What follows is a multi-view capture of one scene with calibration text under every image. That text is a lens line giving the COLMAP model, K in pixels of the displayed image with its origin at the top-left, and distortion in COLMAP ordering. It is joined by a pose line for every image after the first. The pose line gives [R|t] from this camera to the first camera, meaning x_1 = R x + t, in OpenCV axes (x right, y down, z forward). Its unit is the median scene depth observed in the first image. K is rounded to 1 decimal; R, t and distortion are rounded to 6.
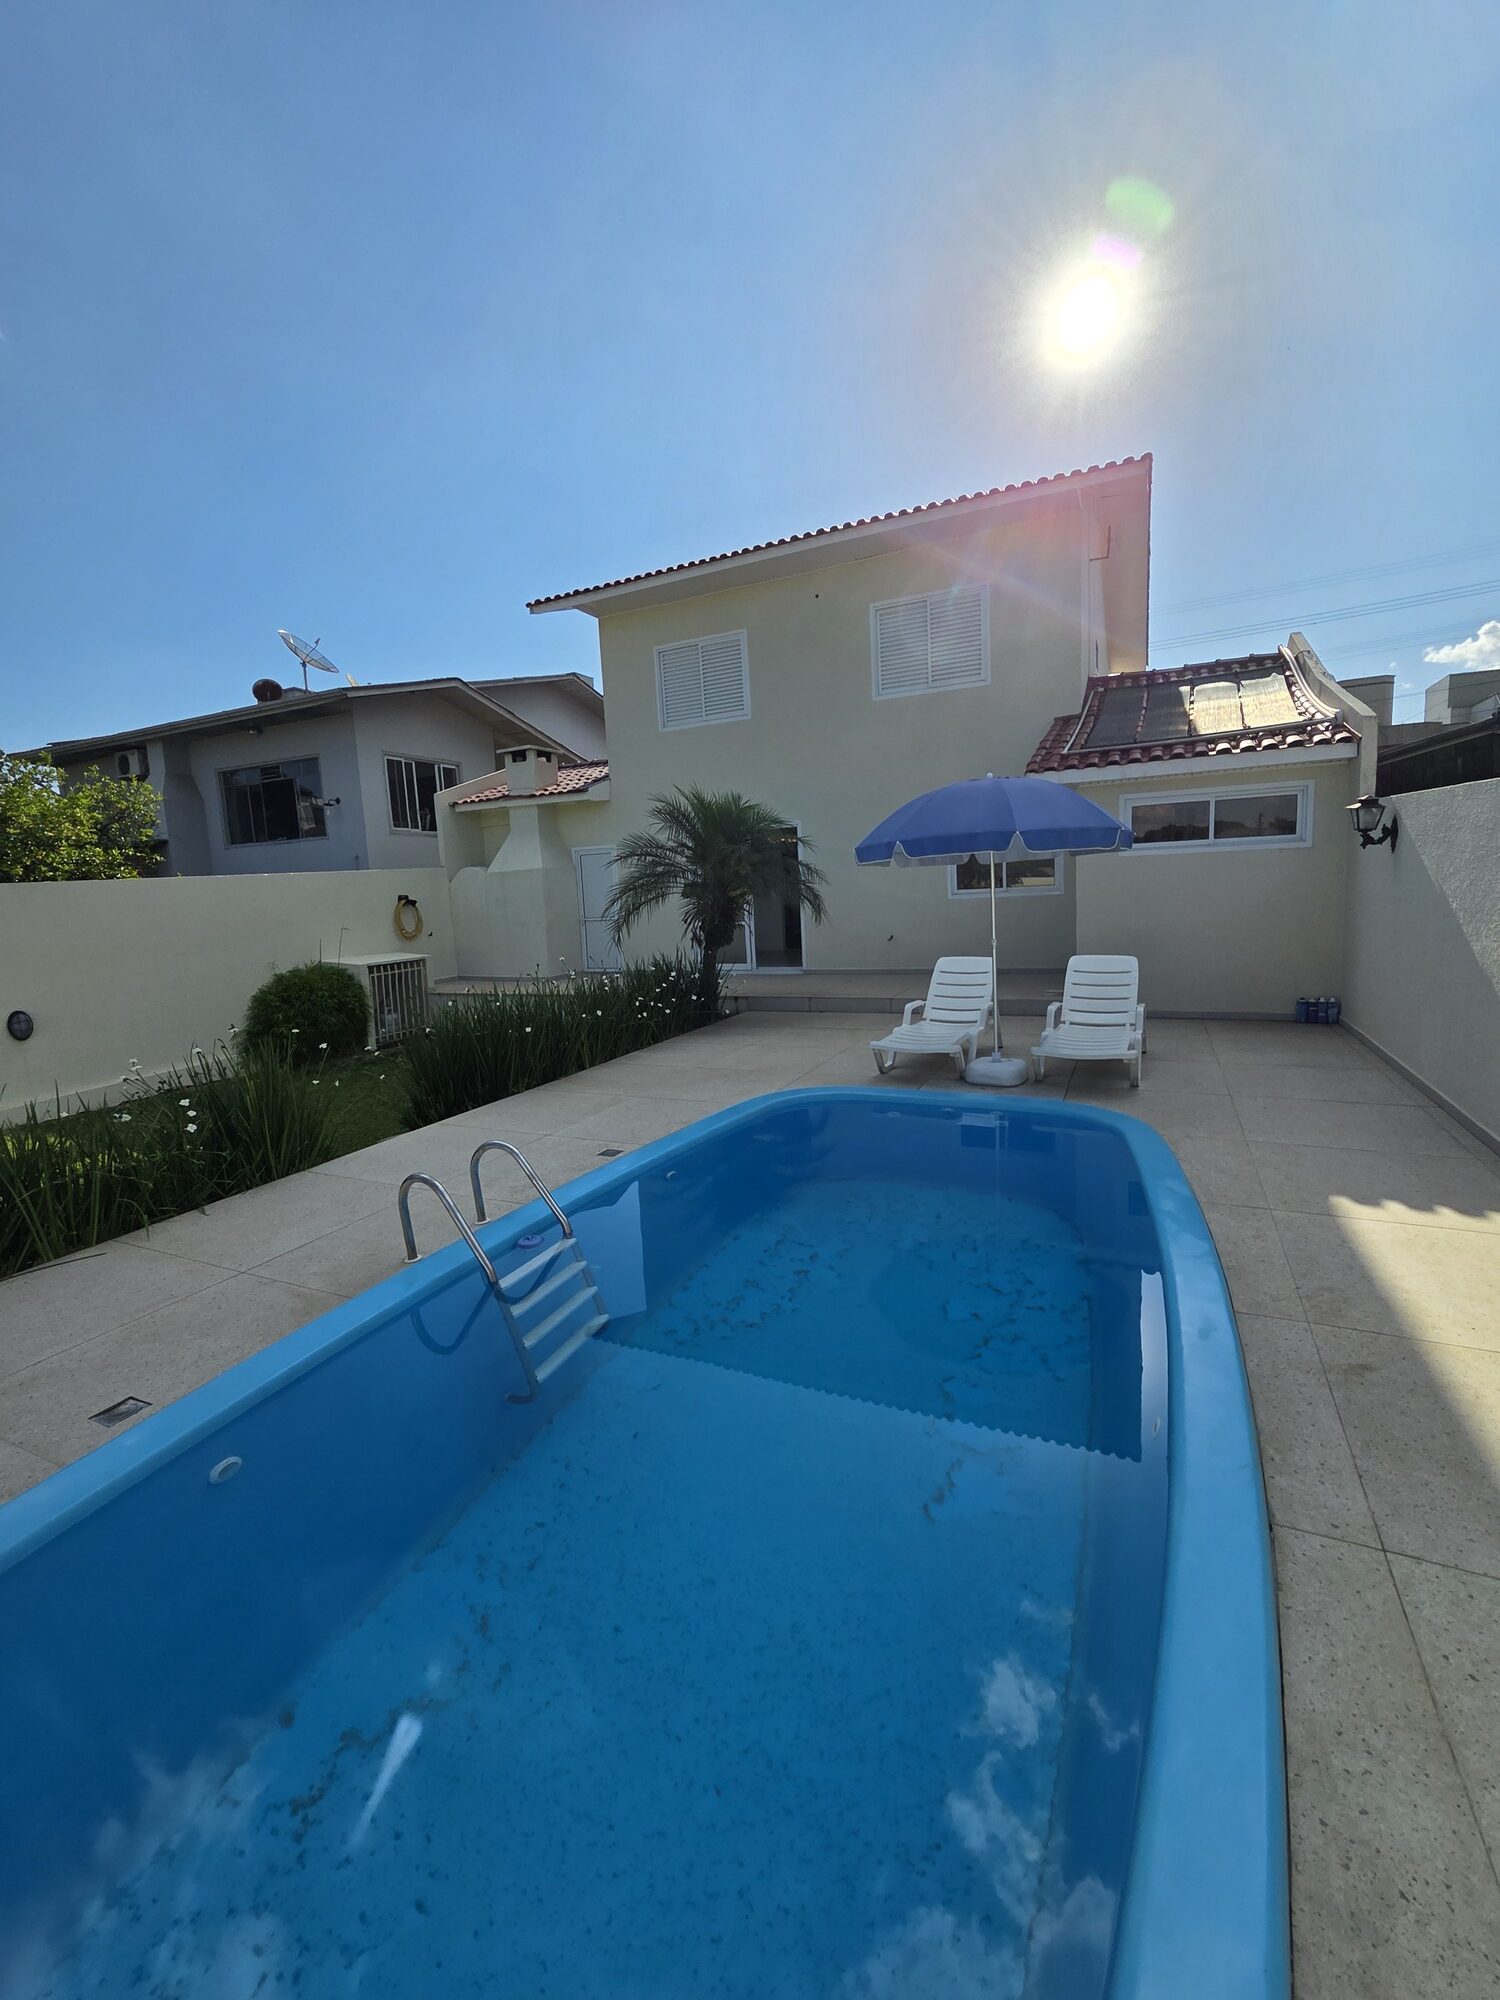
lens RADIAL K [[829.3, 0, 756.1], [0, 829.3, 1013.9], [0, 0, 1]] dist [-0.006133, 0.000878]
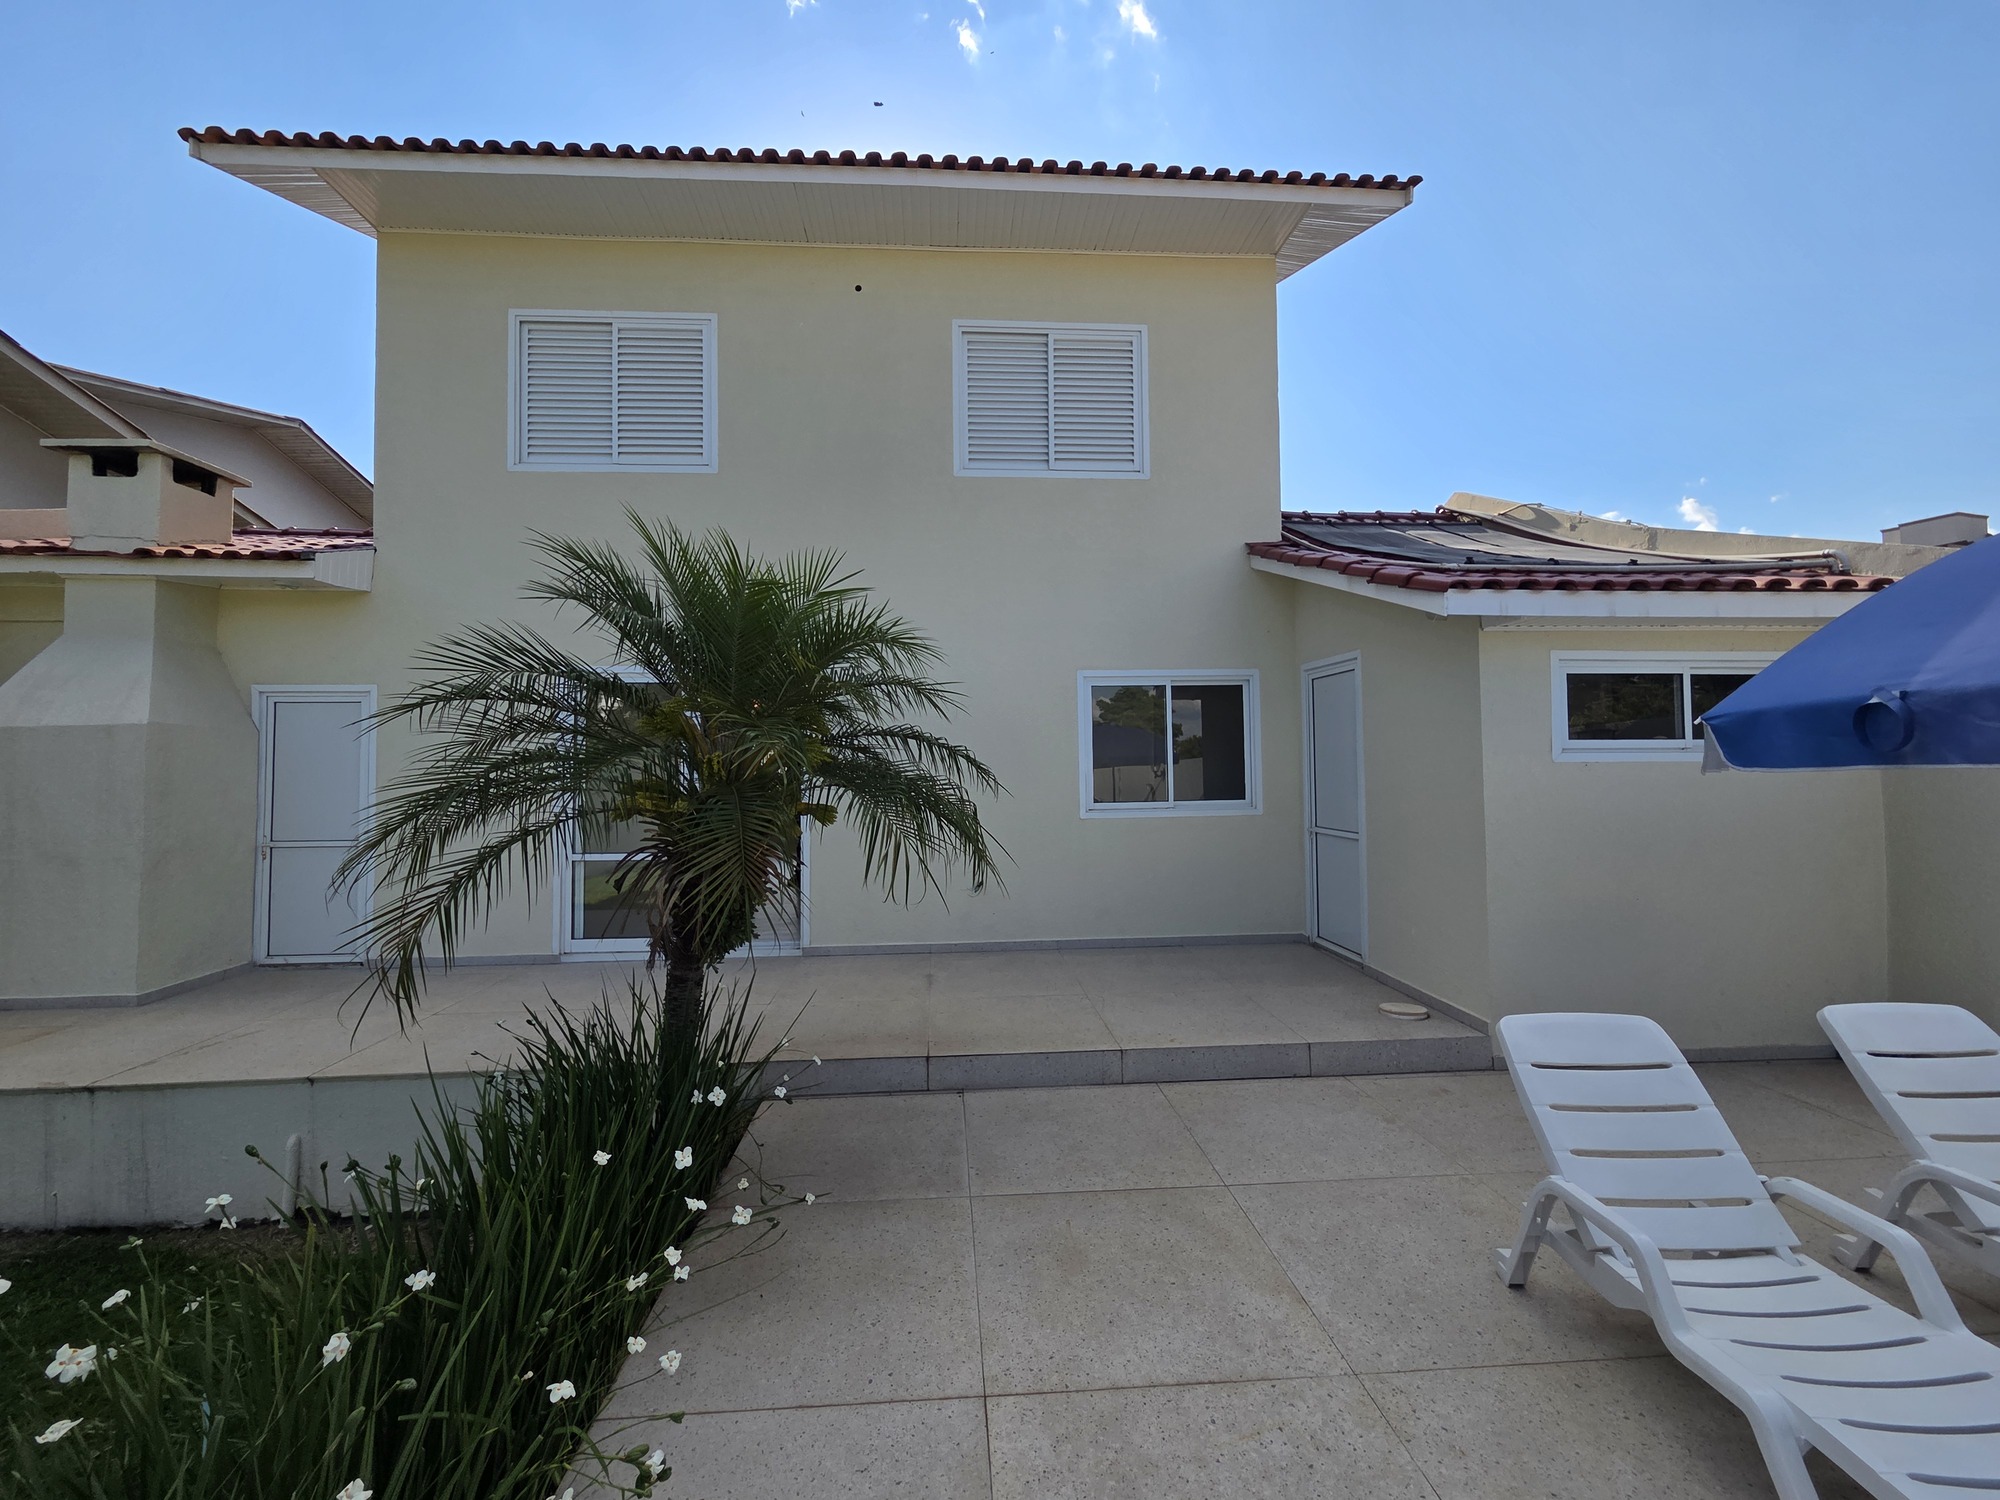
lens RADIAL K [[829.3, 0, 1004.3], [0, 829.3, 747.0], [0, 0, 1]] dist [-0.006133, 0.000878]
pose [[0.870527, 0.051775, 0.489390, -0.097132], [0.043164, 0.982585, -0.180732, -0.079590], [-0.490225, 0.178456, 0.853131, 0.485053]]
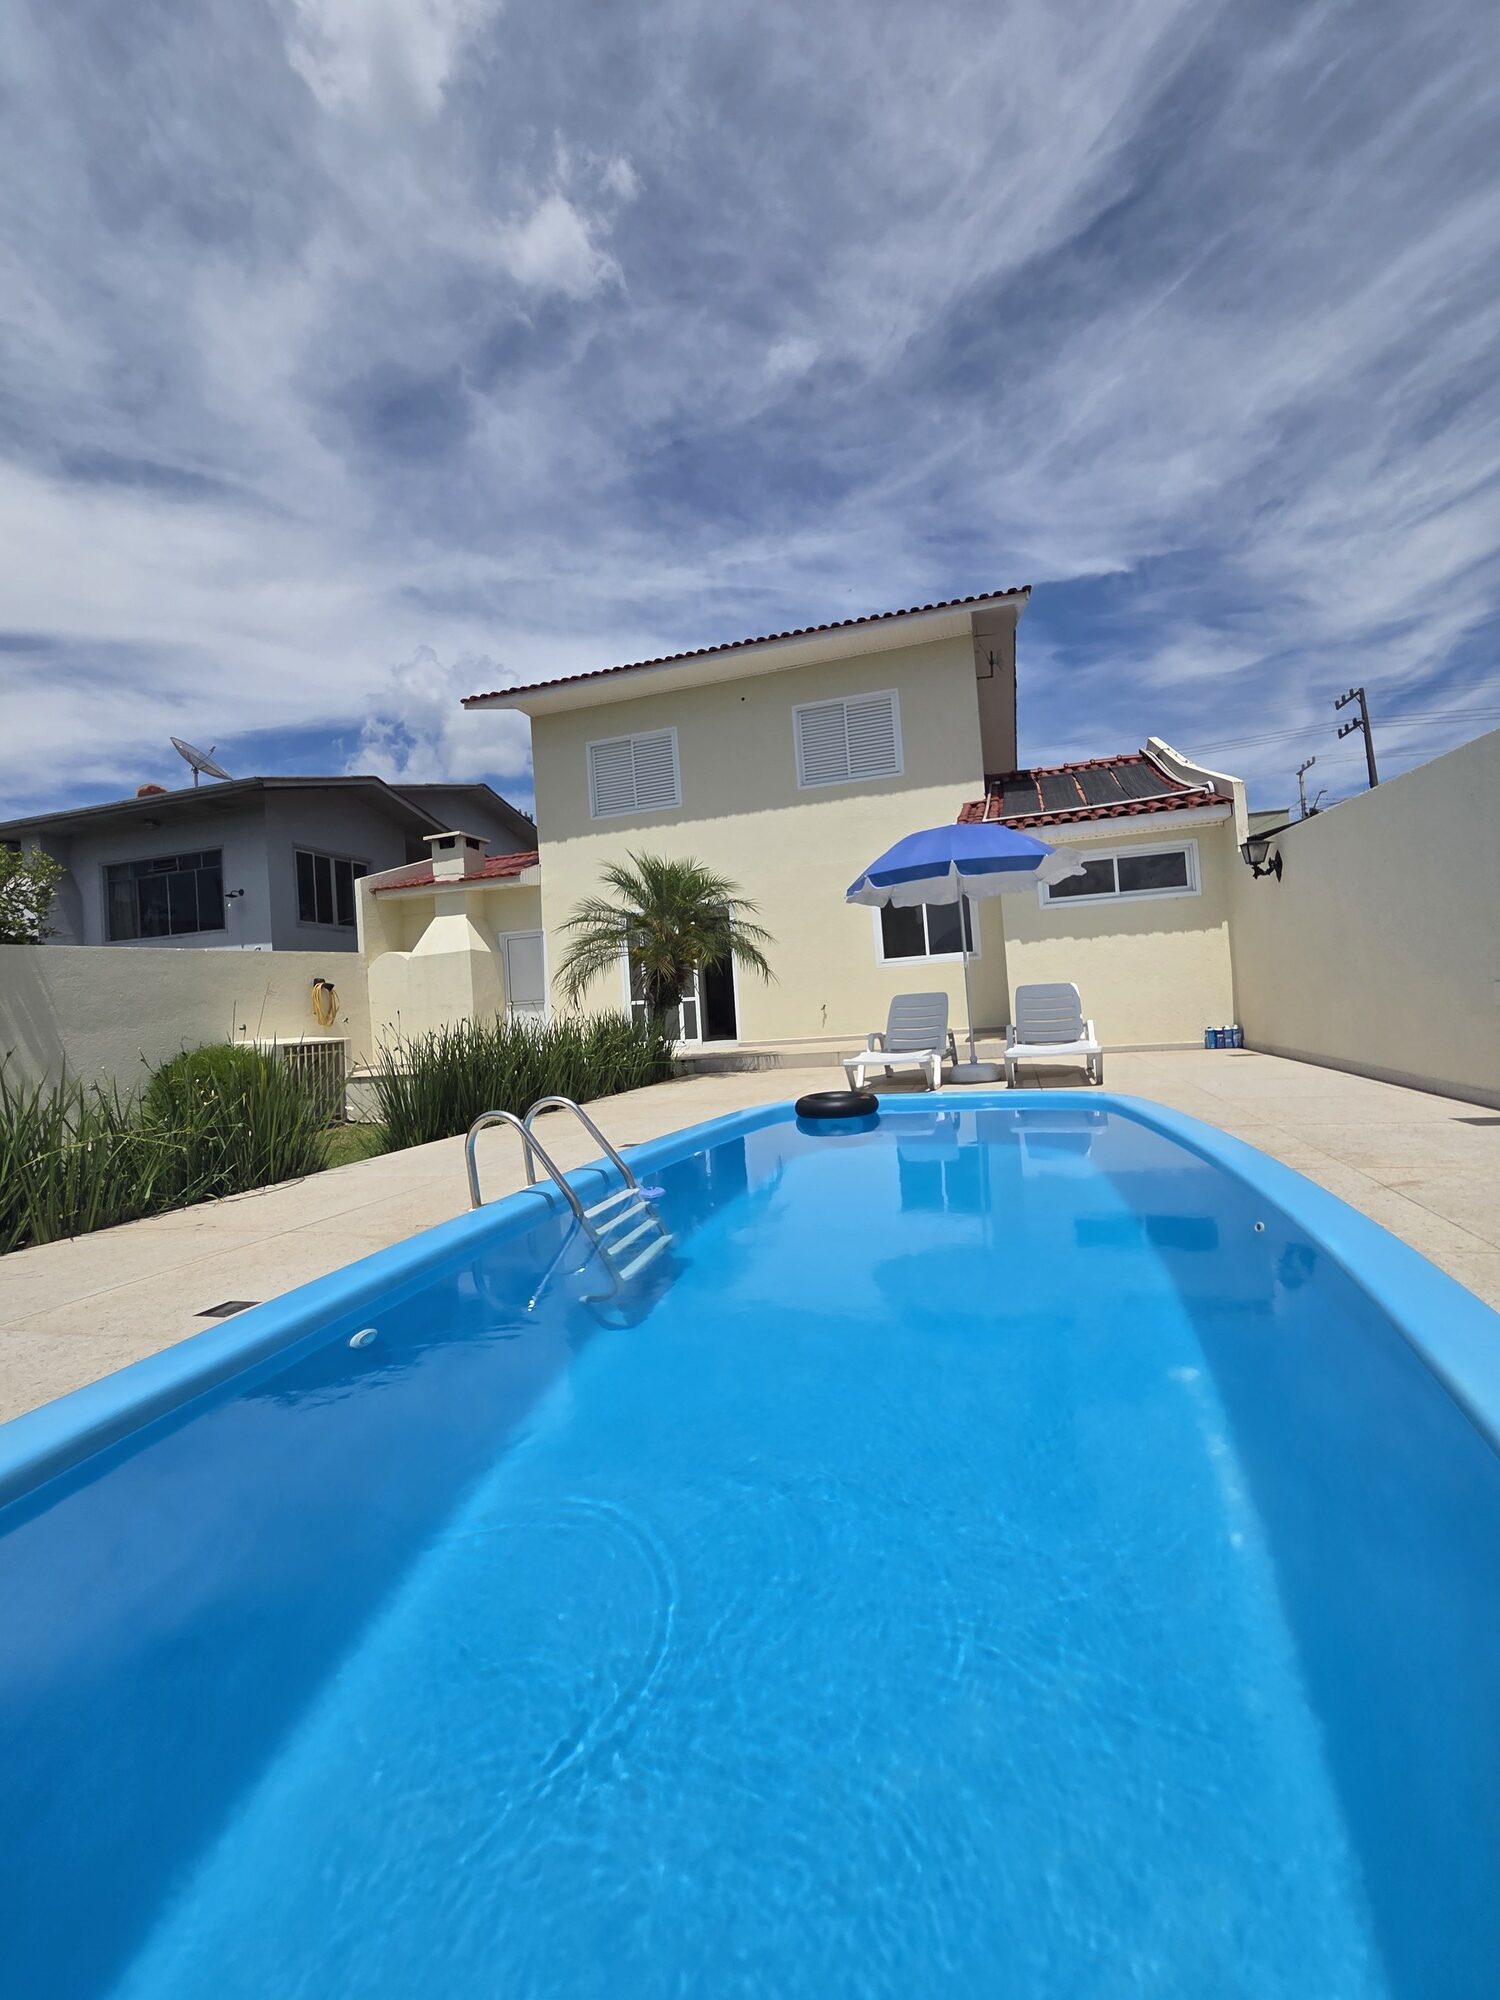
lens RADIAL K [[829.3, 0, 764.2], [0, 829.3, 1002.1], [0, 0, 1]] dist [-0.006133, 0.000878]
pose [[0.988463, -0.016538, 0.150558, -0.066113], [0.042070, 0.984885, -0.168021, 0.070588], [-0.145503, 0.172416, 0.974218, -0.004109]]
